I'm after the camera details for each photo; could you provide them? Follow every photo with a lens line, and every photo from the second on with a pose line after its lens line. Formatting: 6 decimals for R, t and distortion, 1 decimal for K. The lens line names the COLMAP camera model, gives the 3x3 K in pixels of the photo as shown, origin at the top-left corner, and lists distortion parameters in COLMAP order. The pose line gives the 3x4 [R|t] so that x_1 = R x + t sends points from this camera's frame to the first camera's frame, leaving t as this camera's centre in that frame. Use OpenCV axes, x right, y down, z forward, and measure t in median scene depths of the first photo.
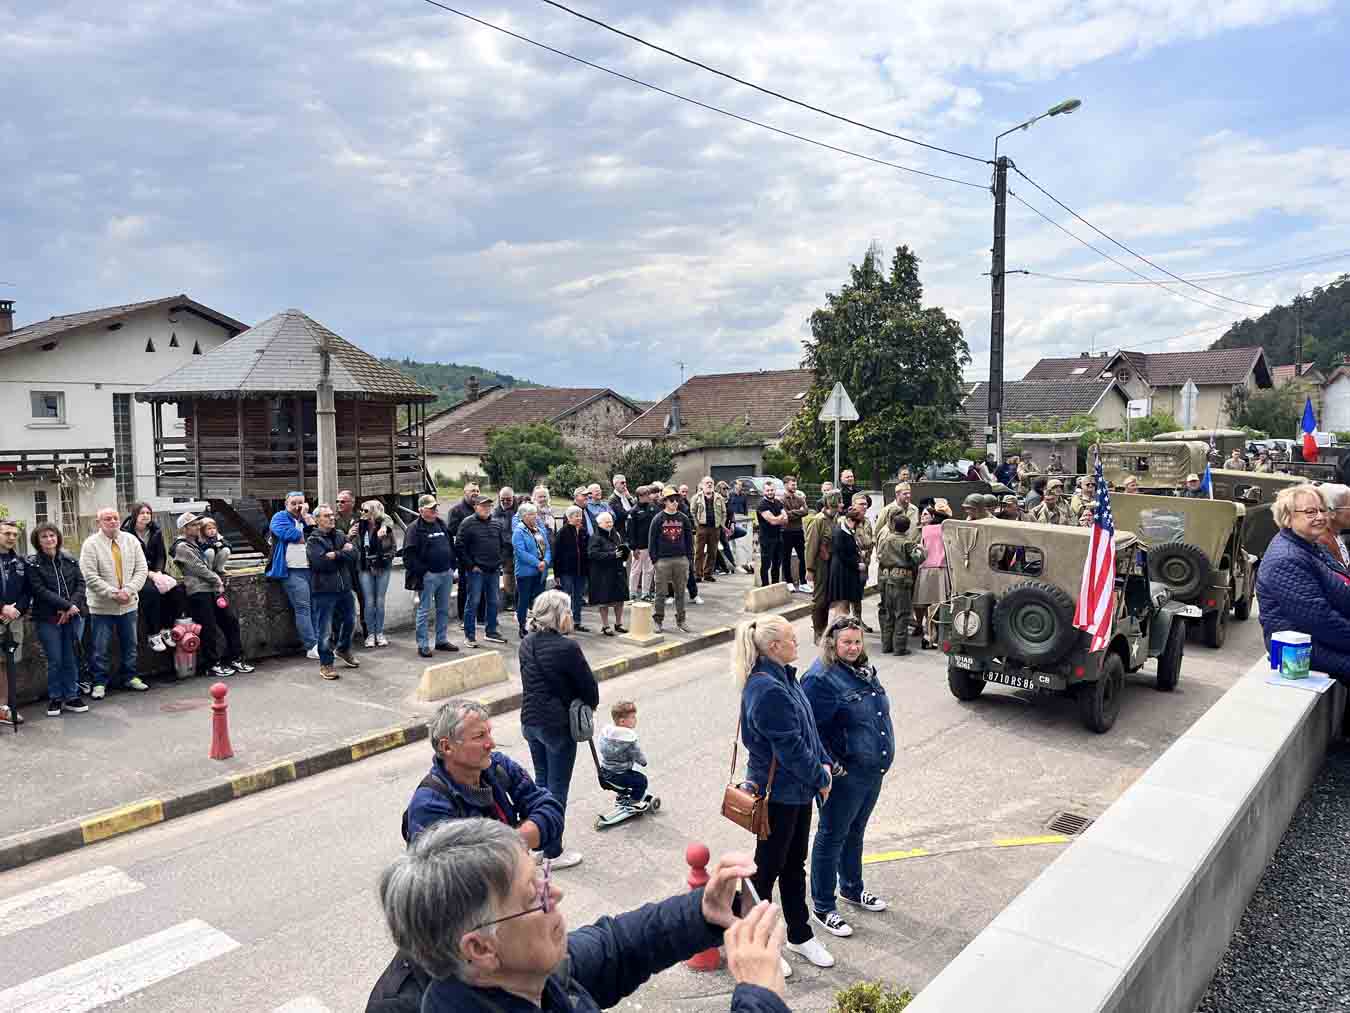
lens RADIAL K [[1015.4, 0, 680.1], [0, 1015.4, 513.2], [0, 0, 1]] dist [0.050676, -0.059080]
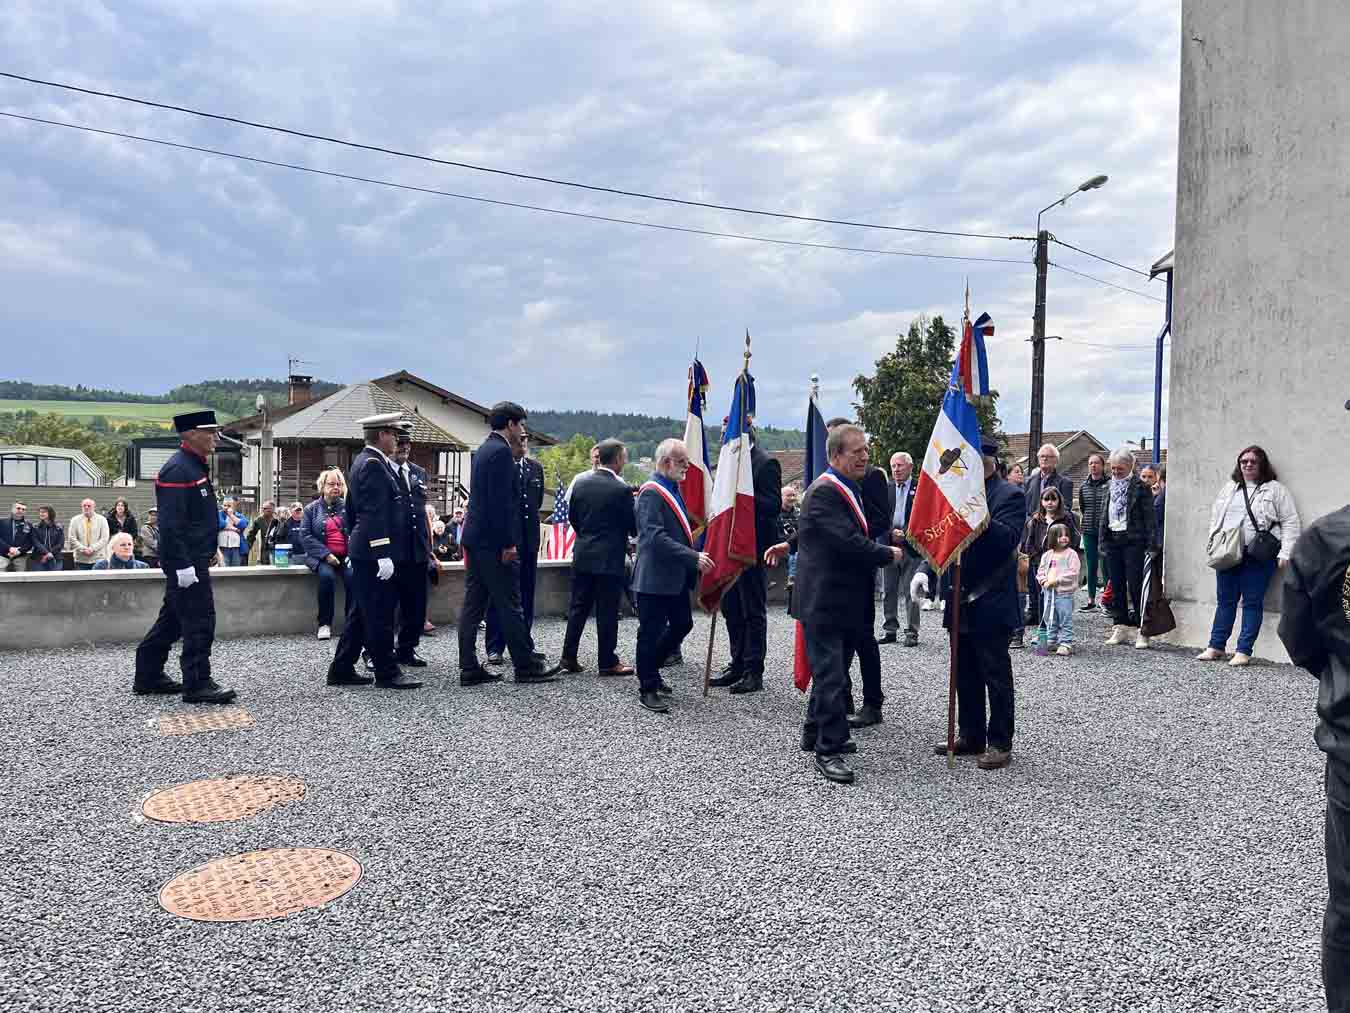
lens RADIAL K [[1015.4, 0, 680.1], [0, 1015.4, 513.2], [0, 0, 1]] dist [0.050676, -0.059080]
pose [[0.945916, 0.032470, -0.322782, 0.309828], [-0.053312, 0.997010, -0.055936, 0.020648], [0.320000, 0.070119, 0.944819, -0.094492]]
